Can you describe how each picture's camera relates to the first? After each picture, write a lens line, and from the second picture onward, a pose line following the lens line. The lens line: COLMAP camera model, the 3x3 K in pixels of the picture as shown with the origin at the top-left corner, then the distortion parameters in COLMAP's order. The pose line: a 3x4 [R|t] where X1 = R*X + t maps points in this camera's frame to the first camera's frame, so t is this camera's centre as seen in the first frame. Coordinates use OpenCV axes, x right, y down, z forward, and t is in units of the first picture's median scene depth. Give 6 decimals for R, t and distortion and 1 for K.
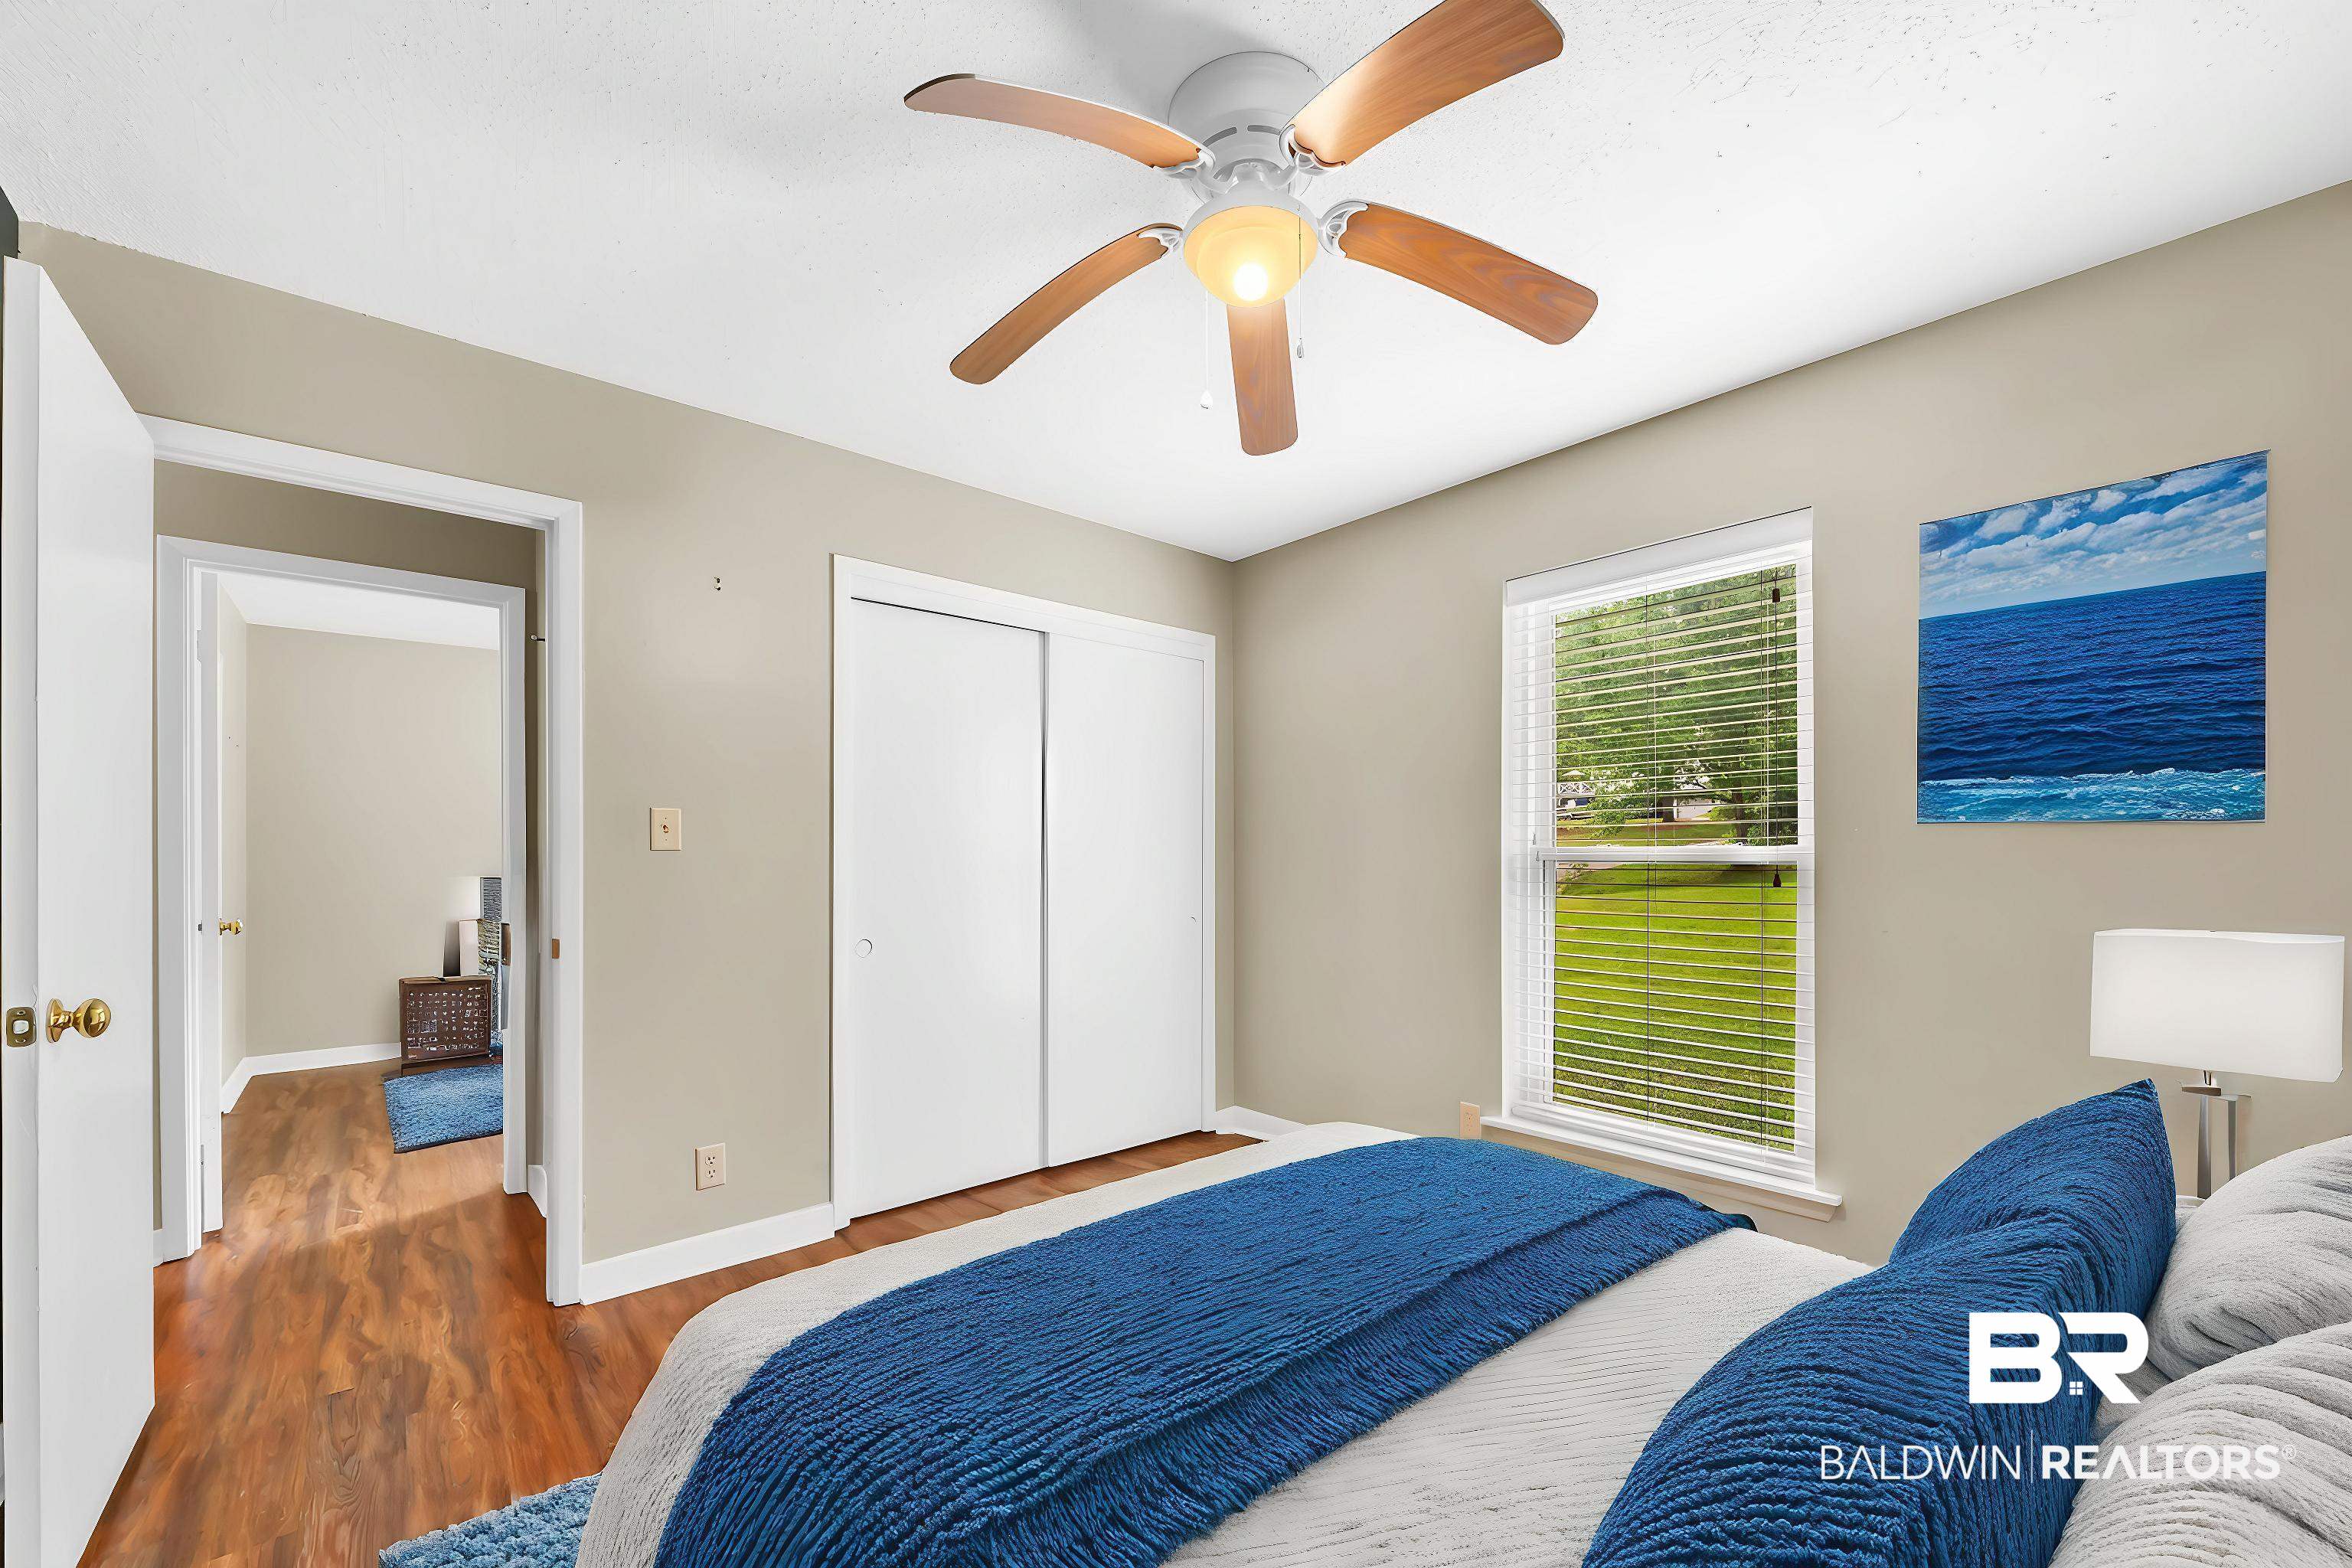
lens RADIAL K [[928.0, 0, 1178.0], [0, 928.0, 855.3], [0, 0, 1]] dist [-0.002705, -0.000128]
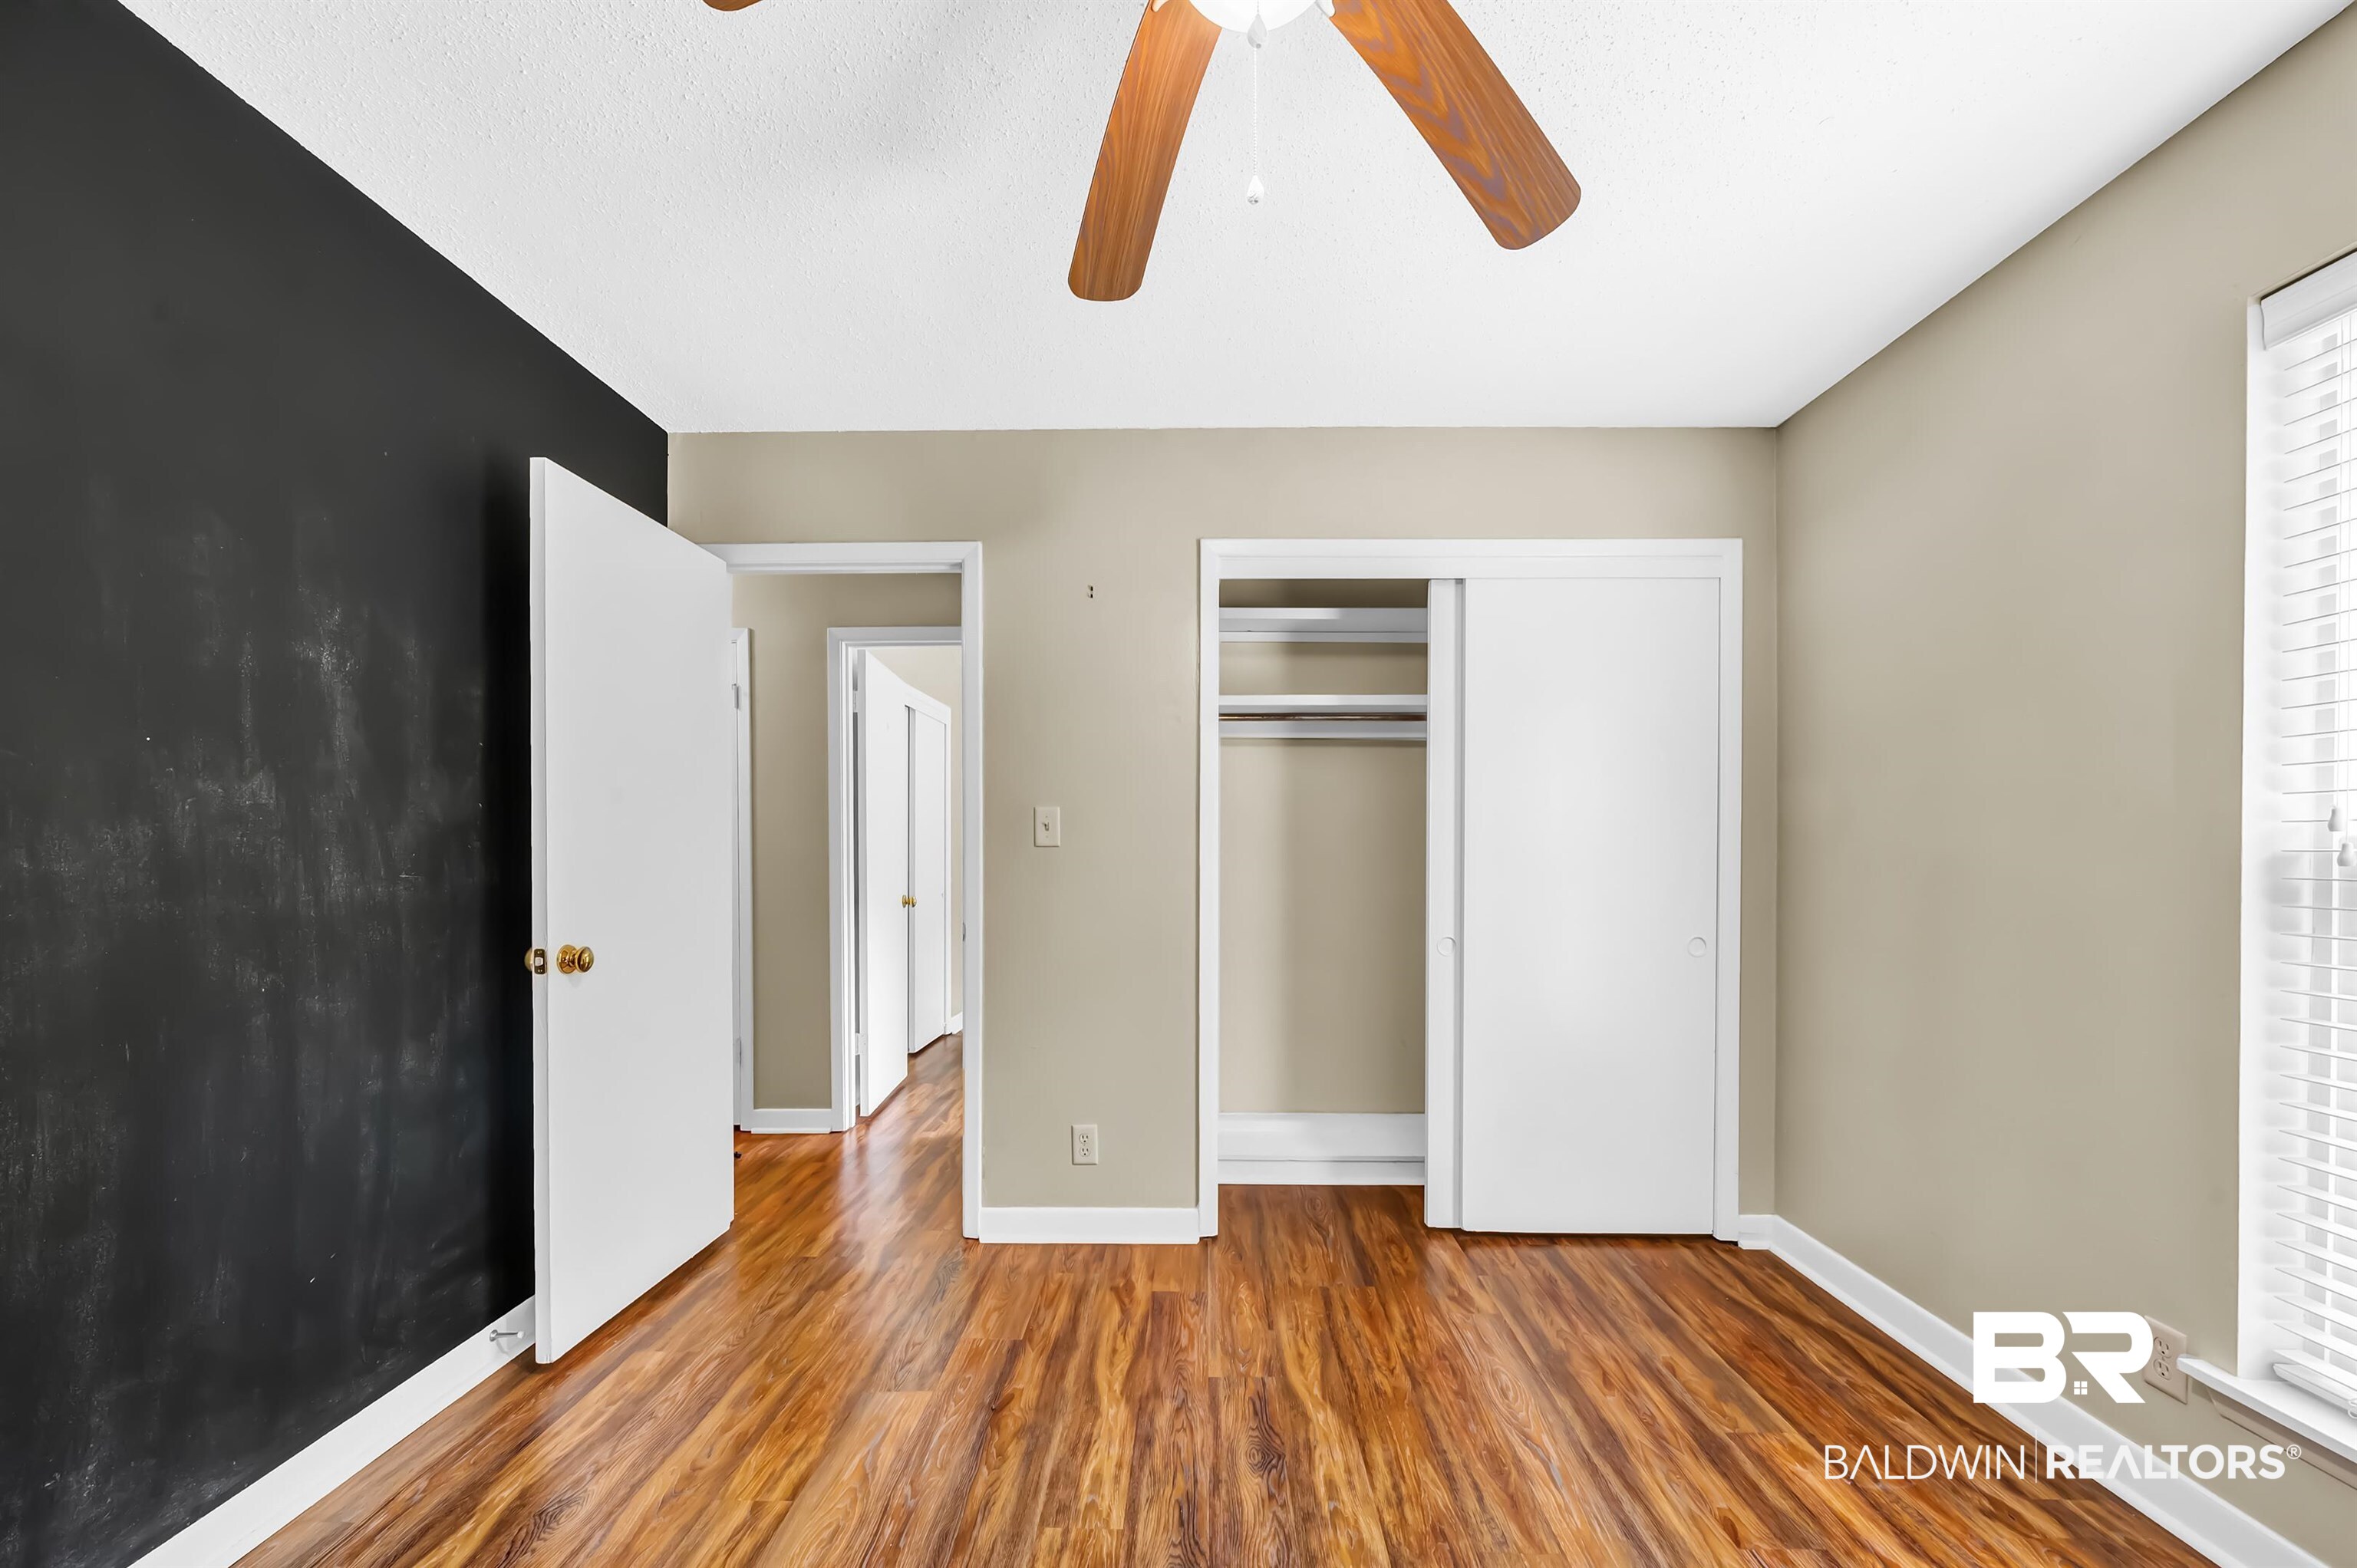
lens RADIAL K [[938.2, 0, 1179.8], [0, 938.2, 867.7], [0, 0, 1]] dist [-0.002436, 0.000190]
pose [[0.746047, 0.012642, -0.665773, 0.282351], [-0.002107, 0.999860, 0.016625, 0.000984], [0.665890, -0.011000, 0.745969, 0.269481]]
